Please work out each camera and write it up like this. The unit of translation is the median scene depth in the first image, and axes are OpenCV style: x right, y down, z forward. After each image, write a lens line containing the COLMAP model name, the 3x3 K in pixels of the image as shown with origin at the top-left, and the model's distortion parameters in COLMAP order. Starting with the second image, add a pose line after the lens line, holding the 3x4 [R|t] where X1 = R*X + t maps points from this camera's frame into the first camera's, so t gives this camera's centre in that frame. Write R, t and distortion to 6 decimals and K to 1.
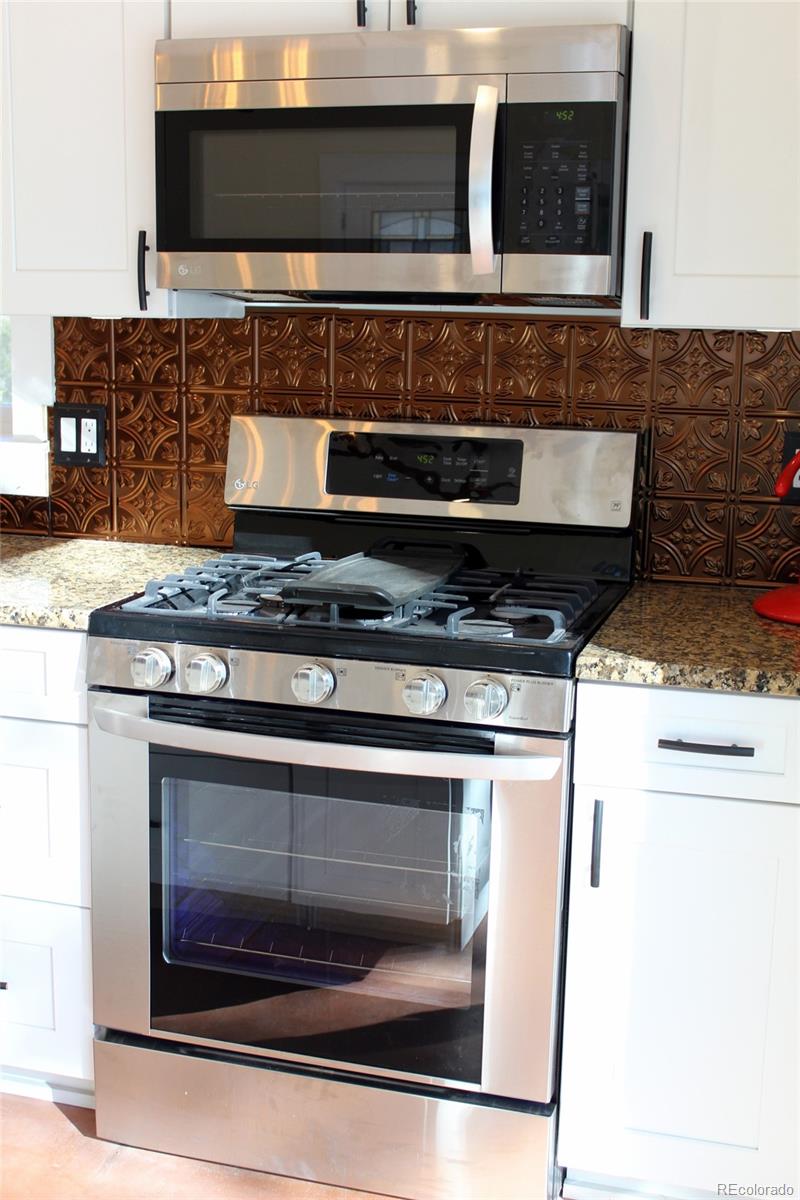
lens RADIAL K [[1529.9, 0, 400.0], [0, 1529.9, 596.2], [0, 0, 1]] dist [-0.082699, 0.000000]
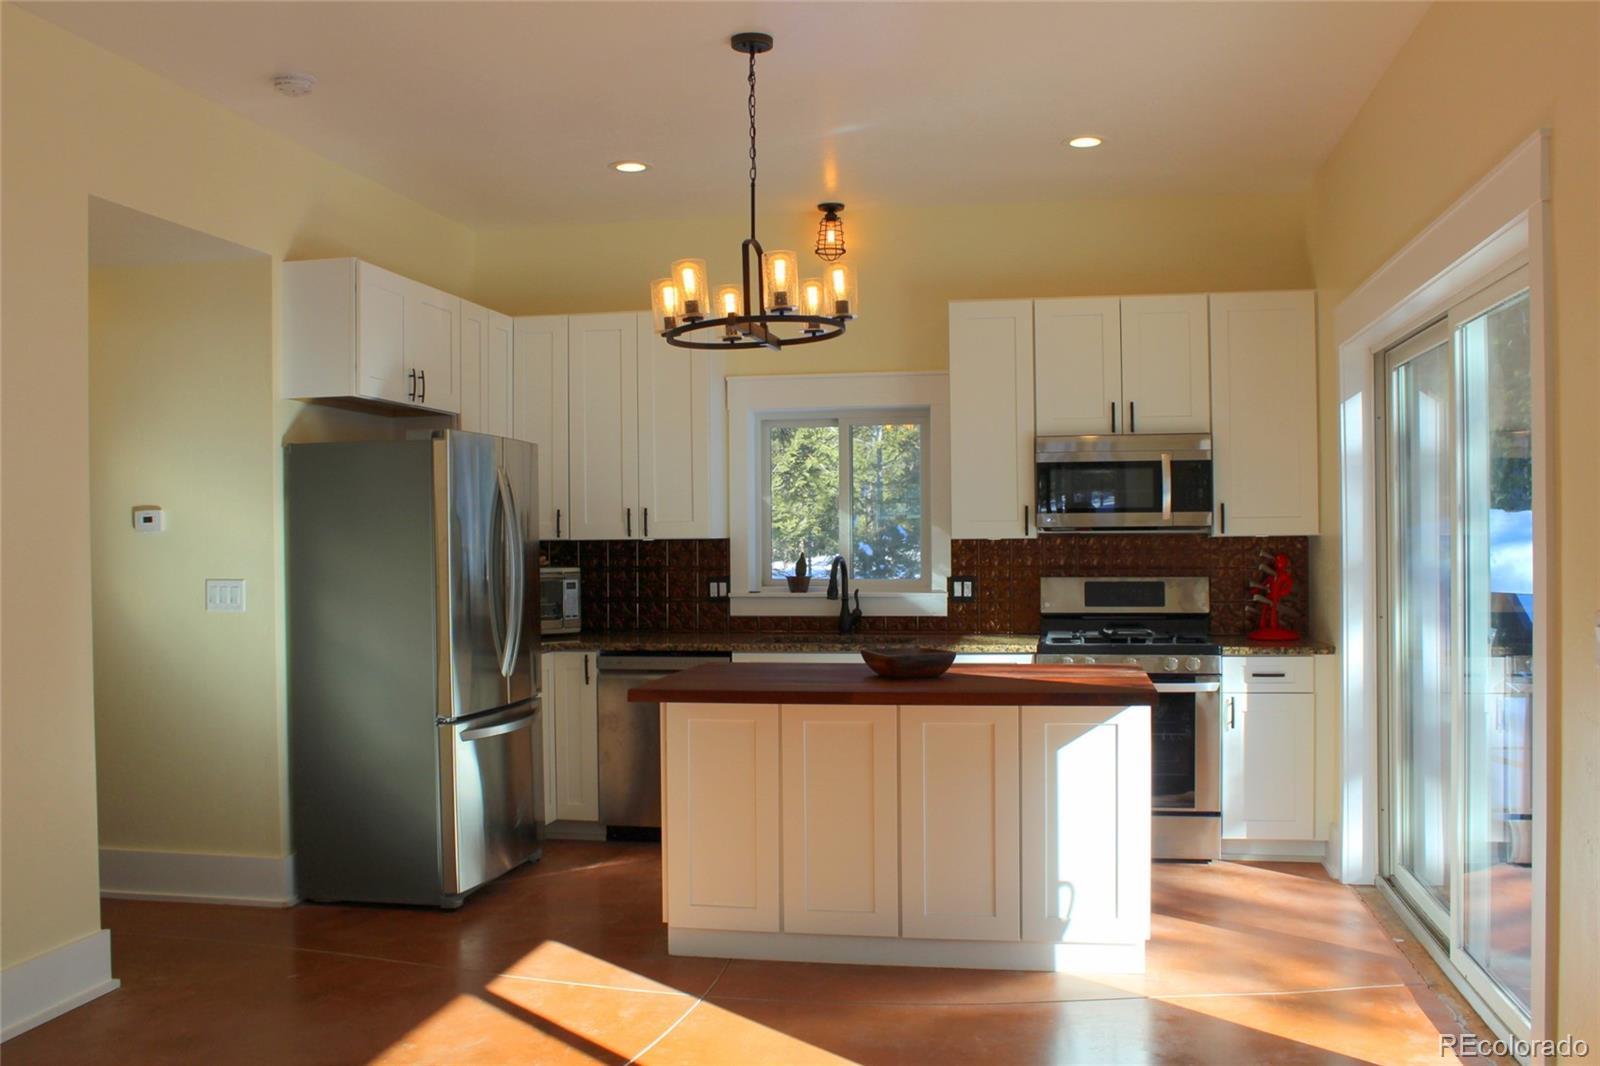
lens RADIAL K [[1402.8, 0, 795.9], [0, 1402.8, 529.5], [0, 0, 1]] dist [-0.121124, 0.008655]
pose [[0.995727, -0.026493, 0.088461, -0.767929], [0.042652, 0.981603, -0.186111, 0.229202], [-0.081903, 0.189089, 0.978538, -1.304990]]
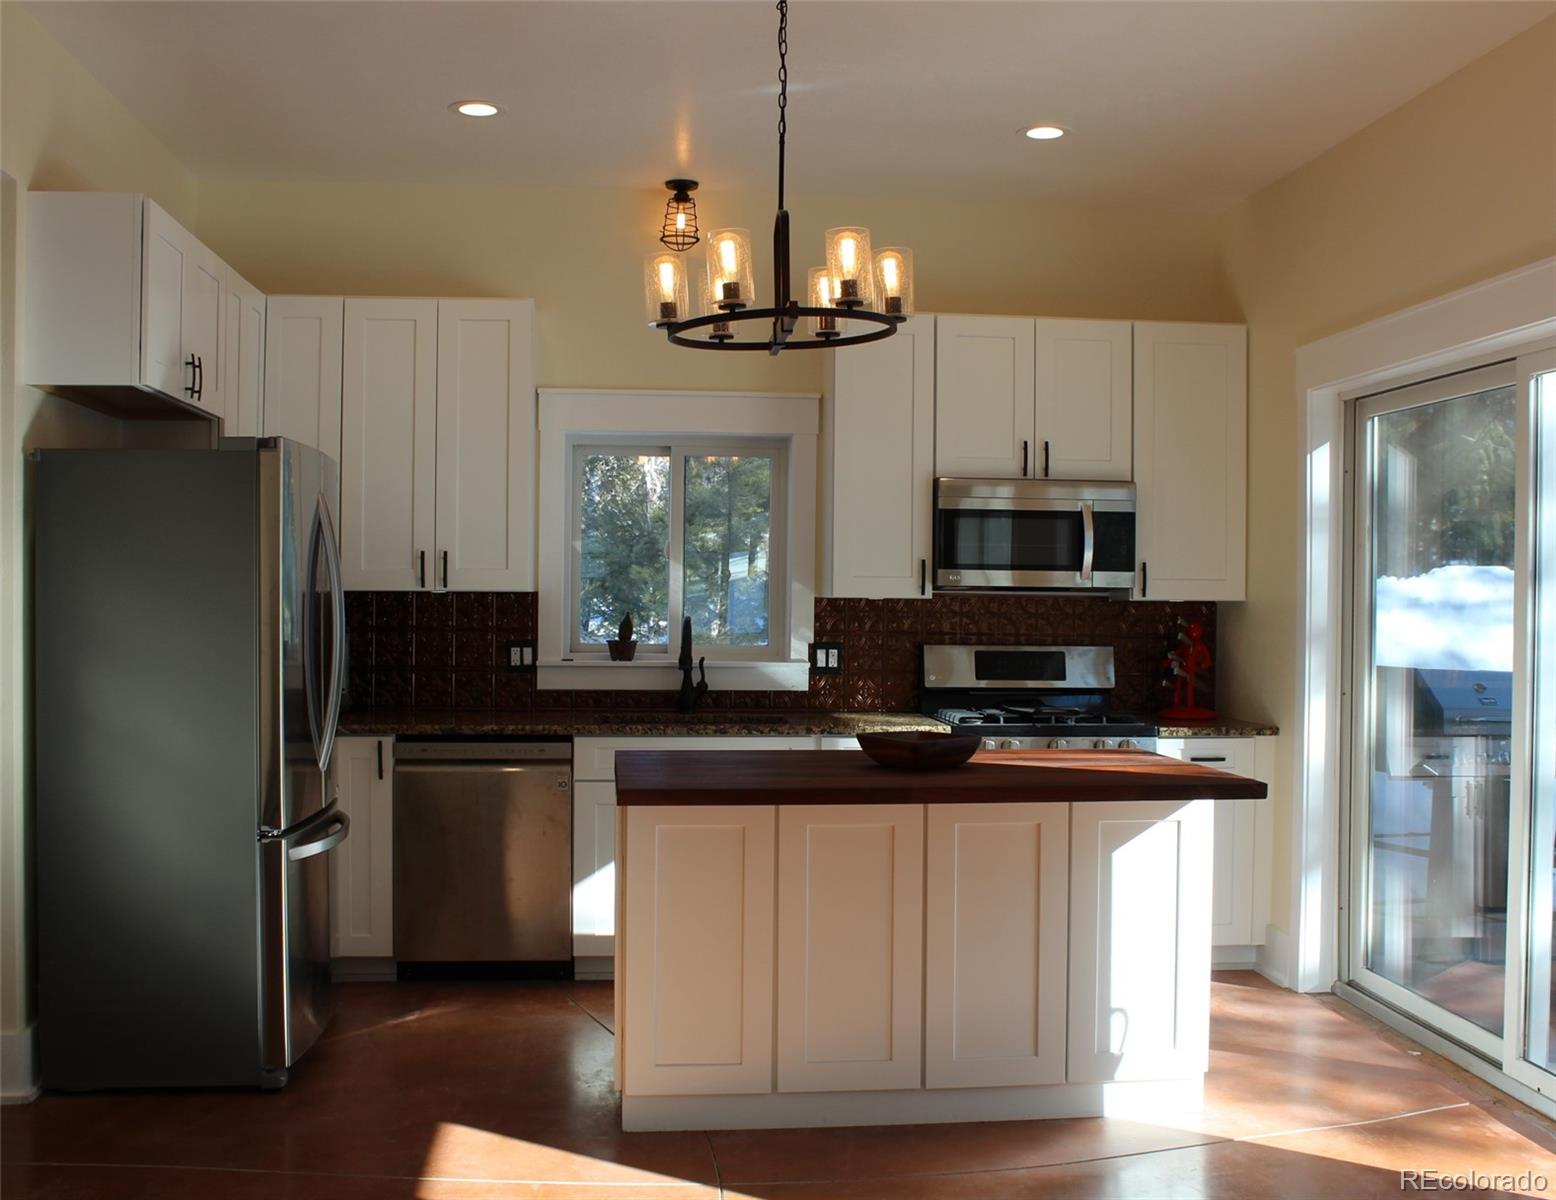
lens RADIAL K [[1622.1, 0, 782.5], [0, 1622.1, 604.9], [0, 0, 1]] dist [-0.114014, 0.000000]
pose [[0.925976, -0.012058, 0.377390, -1.227773], [0.076563, 0.984723, -0.156395, 0.173865], [-0.369739, 0.173713, 0.912752, -1.045738]]
